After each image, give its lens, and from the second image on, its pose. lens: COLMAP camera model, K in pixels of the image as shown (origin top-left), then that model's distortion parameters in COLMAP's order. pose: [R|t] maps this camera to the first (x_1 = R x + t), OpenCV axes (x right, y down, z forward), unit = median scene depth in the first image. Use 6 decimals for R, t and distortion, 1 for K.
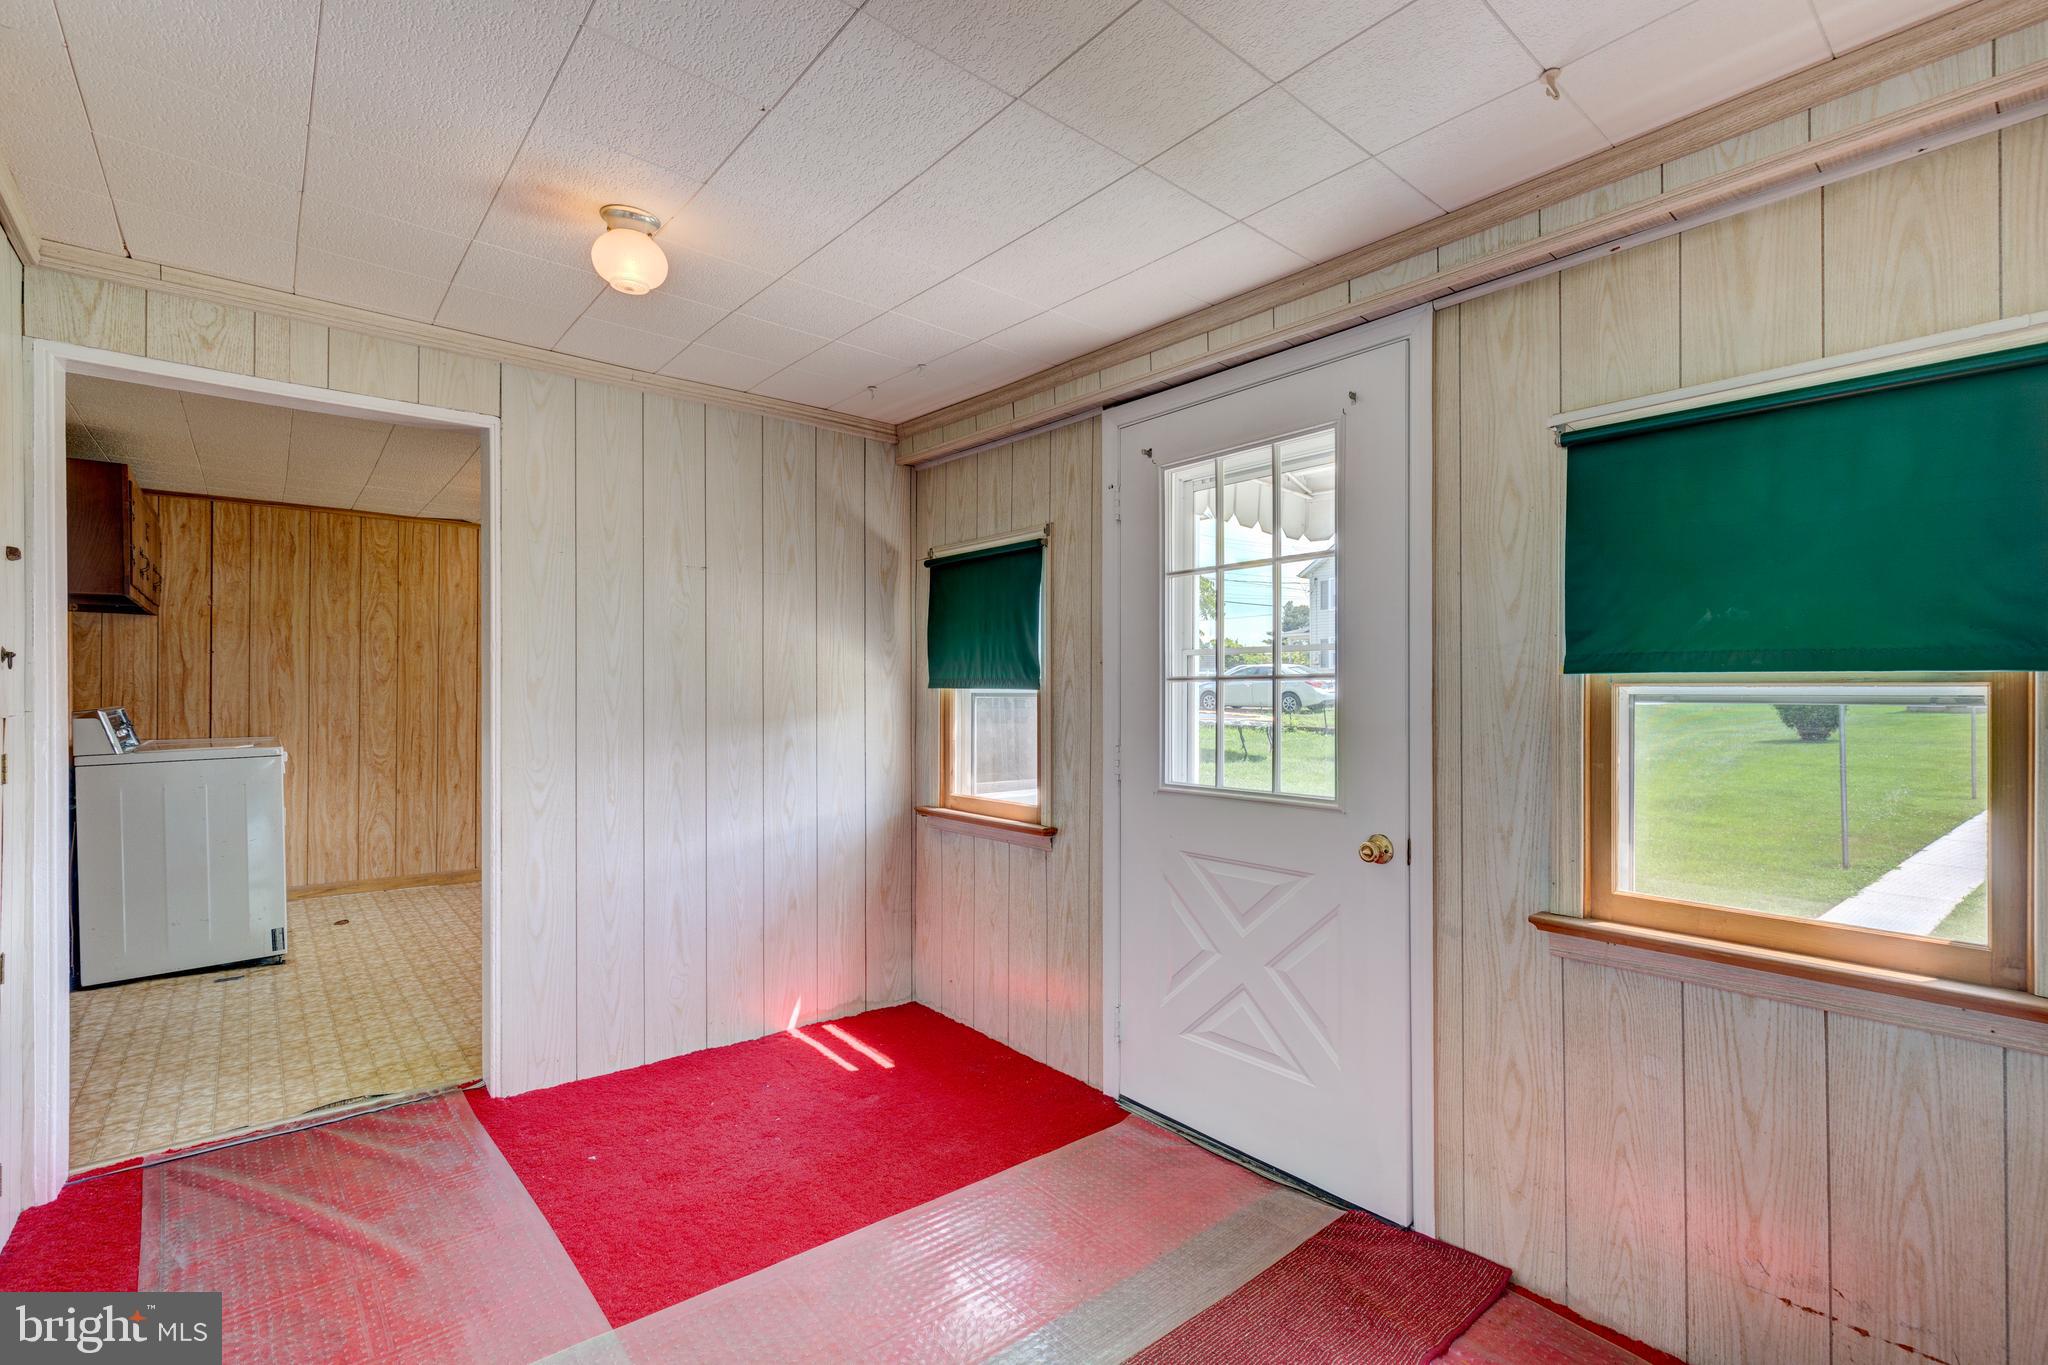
lens RADIAL K [[925.7, 0, 1033.8], [0, 925.7, 691.0], [0, 0, 1]] dist [0.002441, -0.000273]
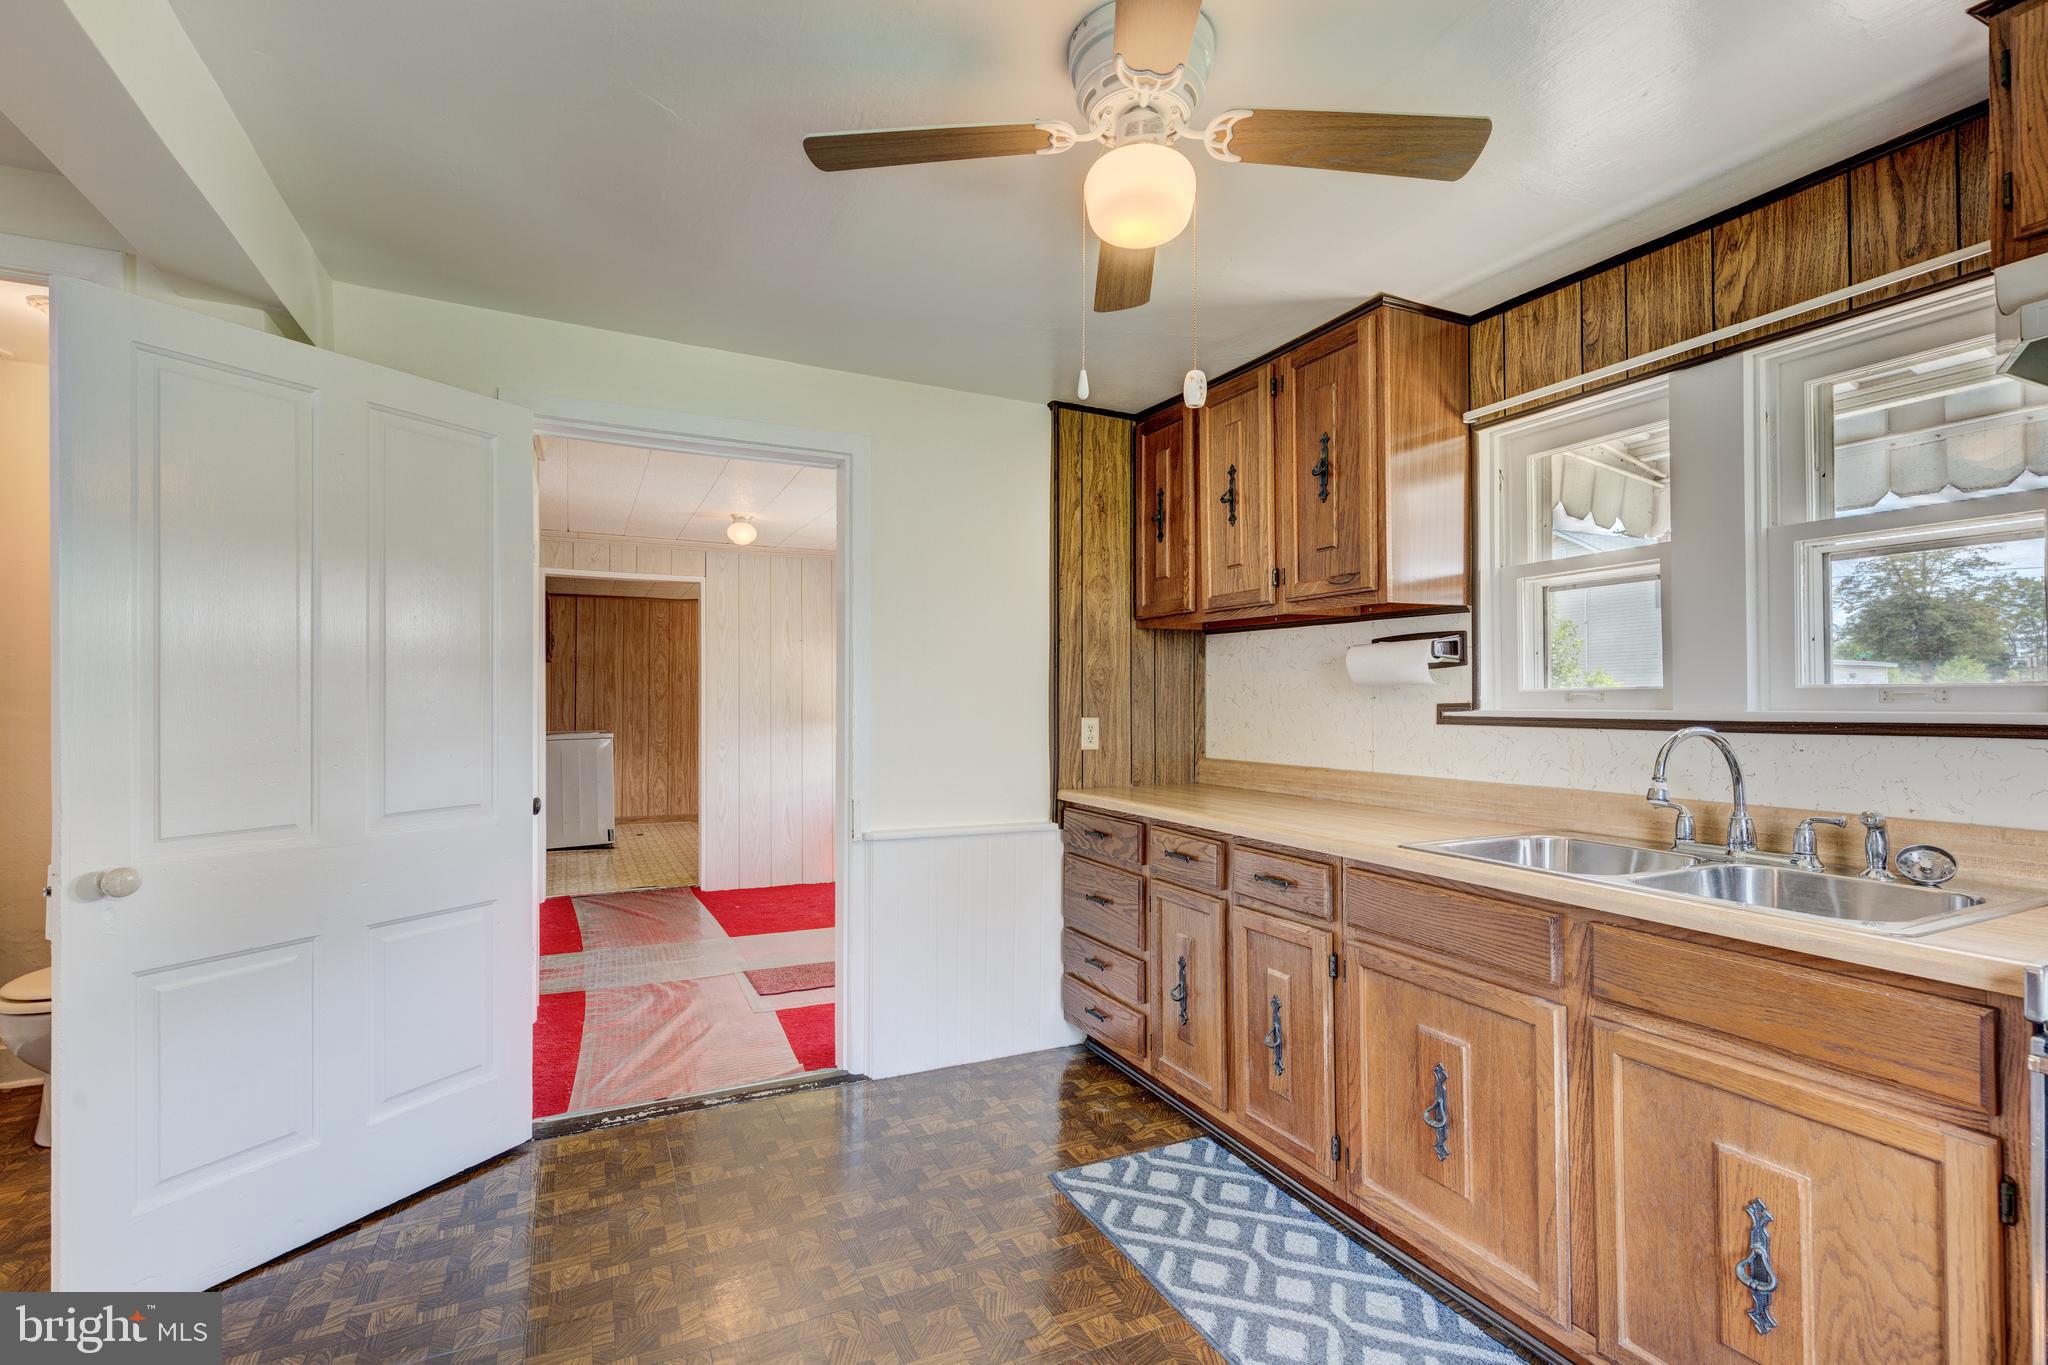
lens RADIAL K [[925.7, 0, 1033.8], [0, 925.7, 691.0], [0, 0, 1]] dist [0.002441, -0.000273]
pose [[0.972209, -0.007298, -0.234000, 0.667076], [0.004048, 0.999889, -0.014365, 0.006931], [0.234079, 0.013019, 0.972130, -0.910321]]
